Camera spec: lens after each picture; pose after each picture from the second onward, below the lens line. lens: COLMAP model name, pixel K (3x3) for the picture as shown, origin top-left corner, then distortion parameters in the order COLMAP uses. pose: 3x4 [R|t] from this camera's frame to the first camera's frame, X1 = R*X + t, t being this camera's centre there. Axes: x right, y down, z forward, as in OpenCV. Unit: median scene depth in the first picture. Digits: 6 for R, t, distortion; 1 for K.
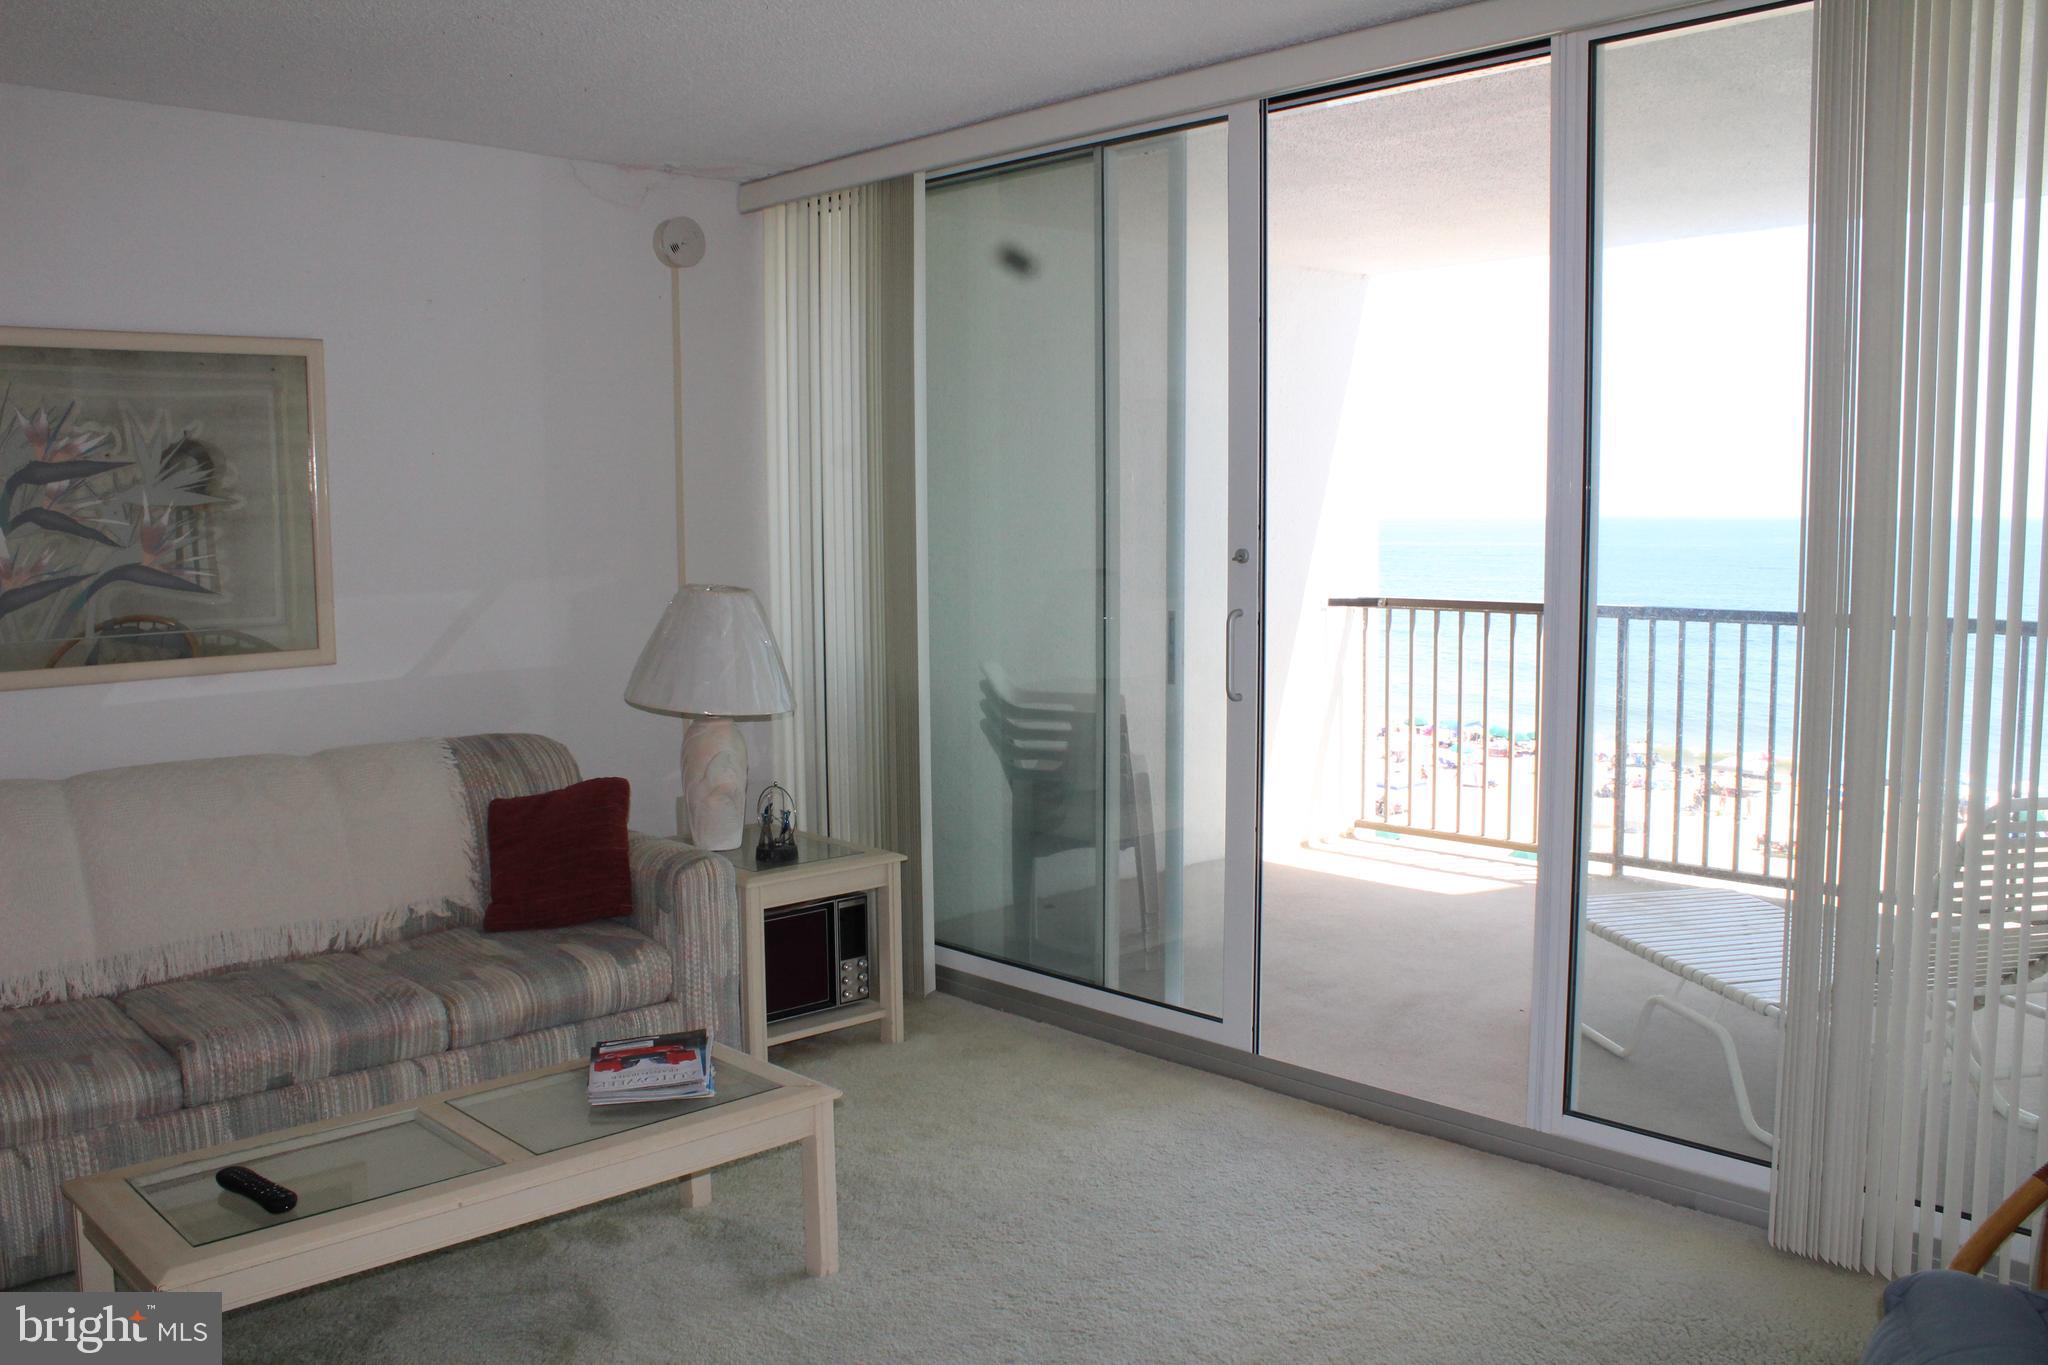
lens RADIAL K [[1714.1, 0, 1024.6], [0, 1714.1, 685.6], [0, 0, 1]] dist [-0.164584, 0.138855]
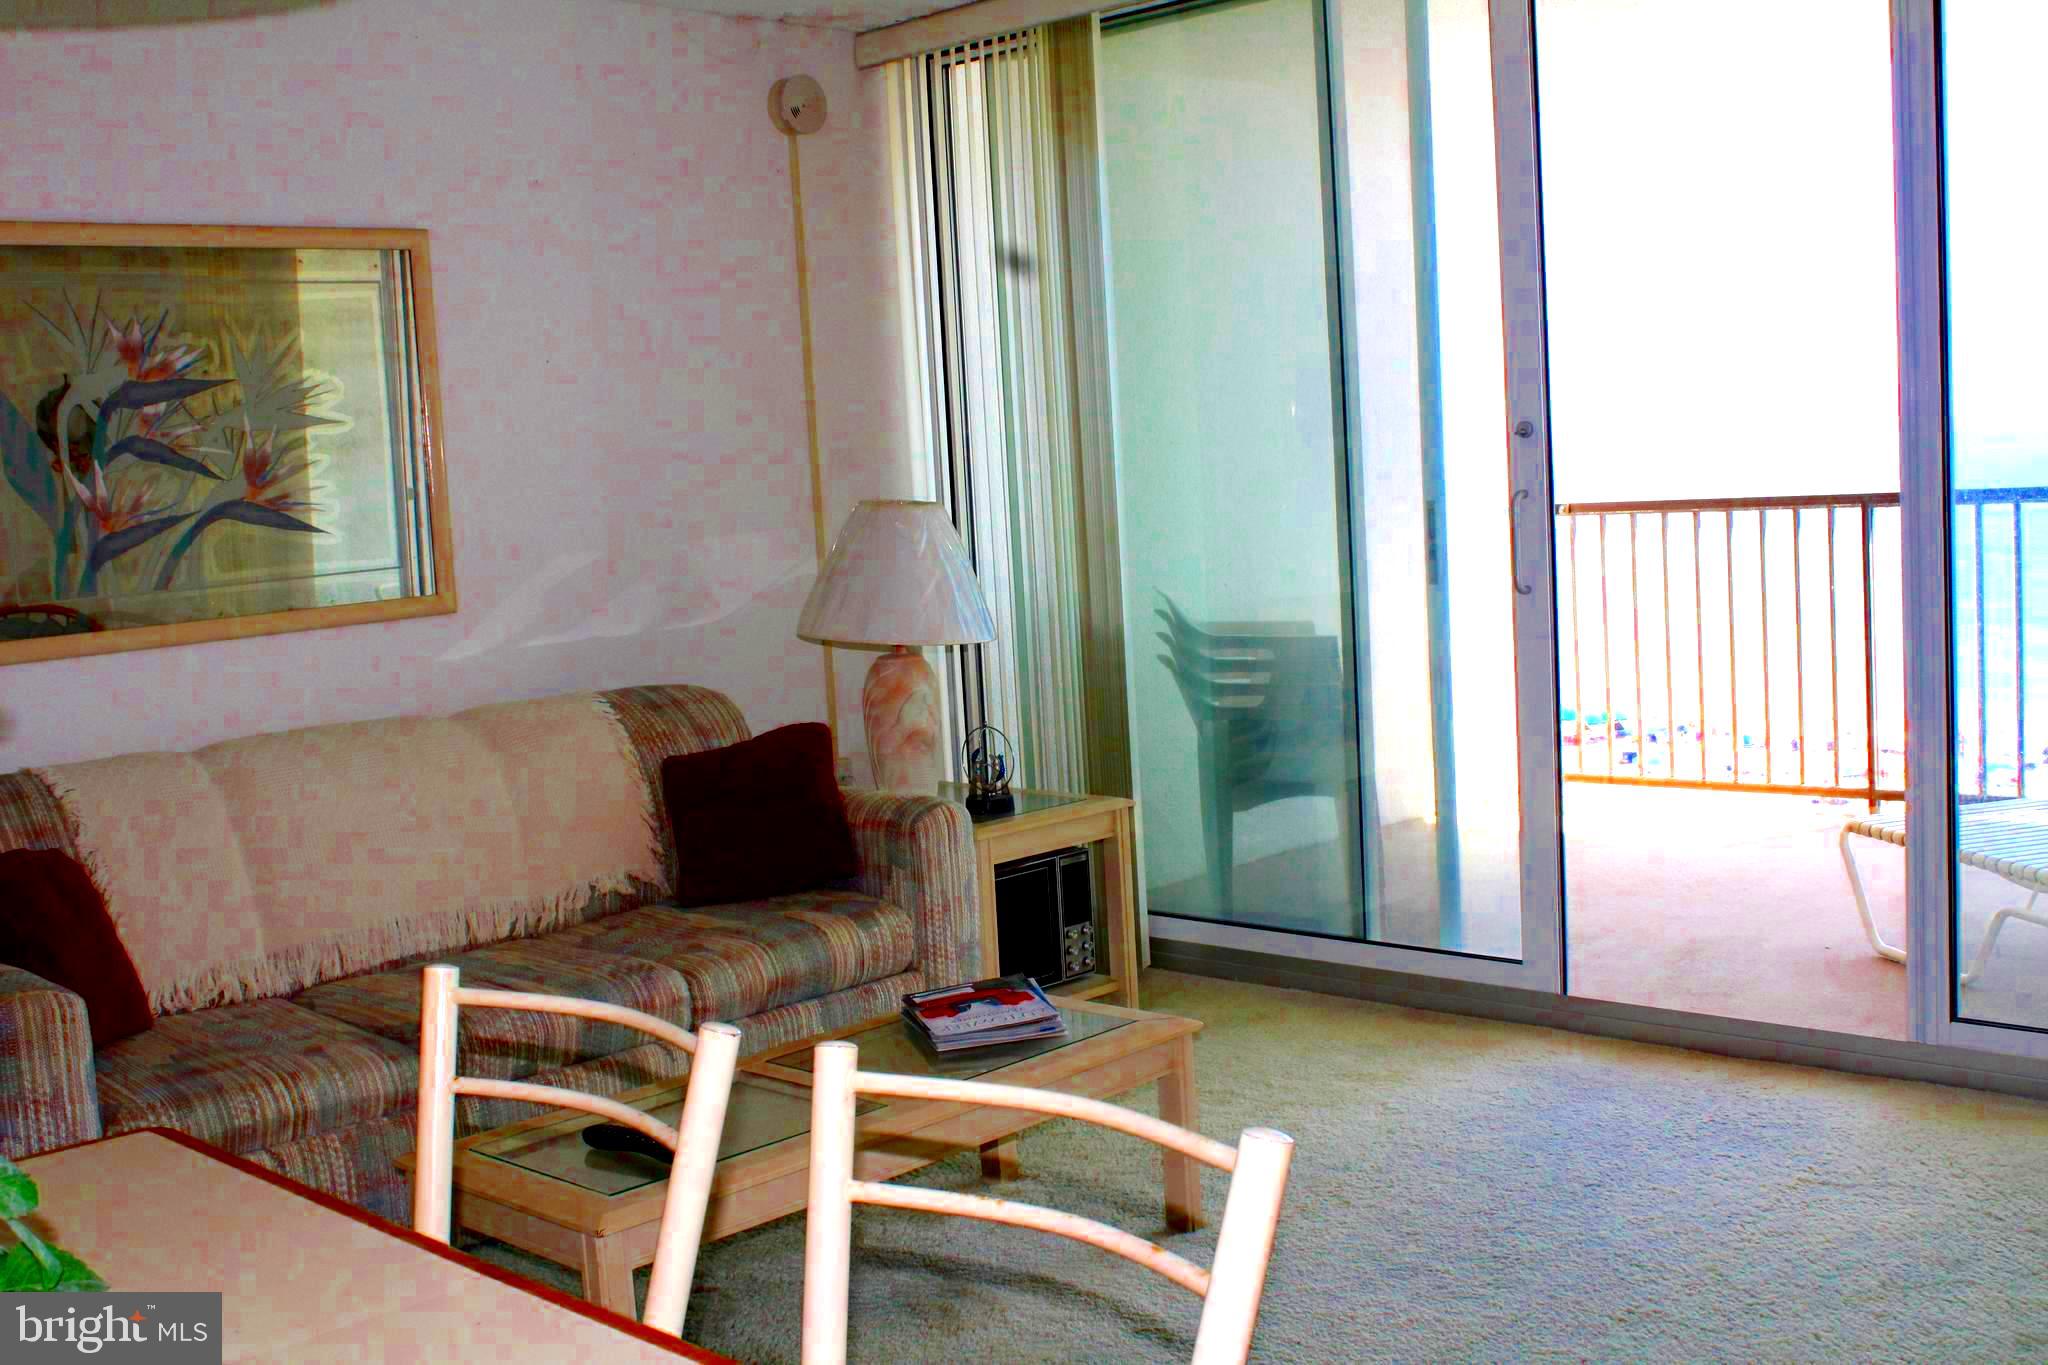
lens RADIAL K [[2211.4, 0, 1024.0], [0, 2211.4, 682.5], [0, 0, 1]] dist [-0.124152, 0.154247]
pose [[0.997974, -0.053646, 0.034195, -0.185747], [0.053710, 0.998556, -0.000956, 0.043917], [-0.034094, 0.002791, 0.999415, -0.134196]]
